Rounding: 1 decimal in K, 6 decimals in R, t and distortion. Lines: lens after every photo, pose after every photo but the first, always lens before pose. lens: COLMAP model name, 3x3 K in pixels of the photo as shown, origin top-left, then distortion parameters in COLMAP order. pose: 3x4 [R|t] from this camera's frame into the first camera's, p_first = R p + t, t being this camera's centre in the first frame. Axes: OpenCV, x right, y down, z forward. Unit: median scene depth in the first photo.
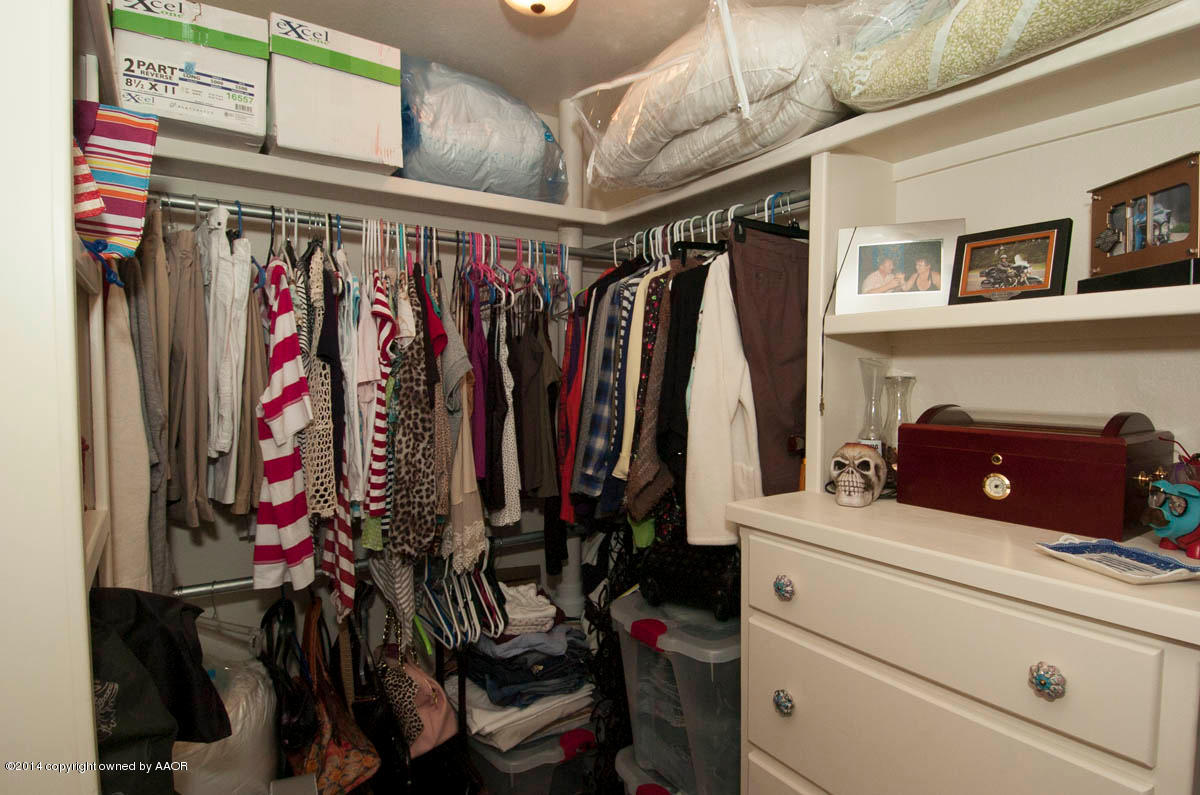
lens RADIAL K [[632.3, 0, 602.2], [0, 632.3, 400.6], [0, 0, 1]] dist [0.058825, -0.061055]
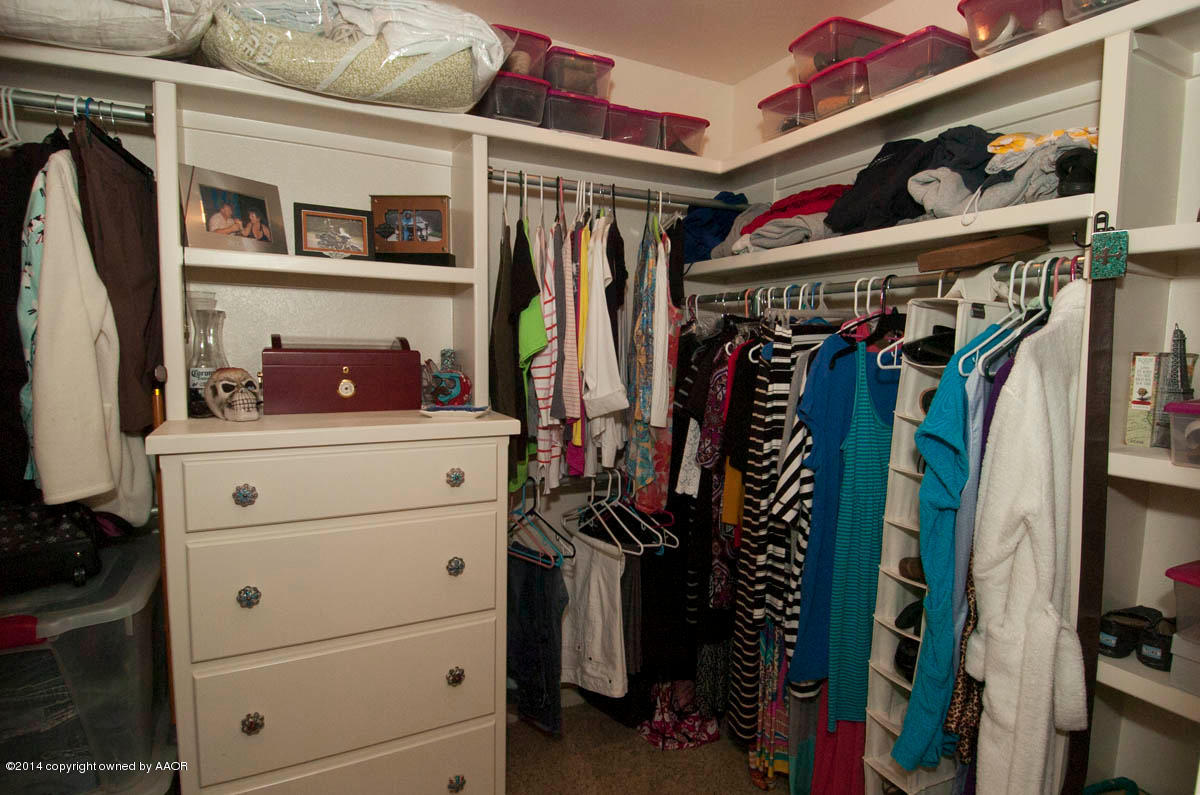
lens RADIAL K [[632.3, 0, 602.2], [0, 632.3, 400.6], [0, 0, 1]] dist [0.058825, -0.061055]
pose [[0.116473, -0.089057, 0.989193, -0.661704], [0.026246, 0.995900, 0.086570, 0.045333], [-0.992847, 0.015879, 0.118333, 0.225087]]
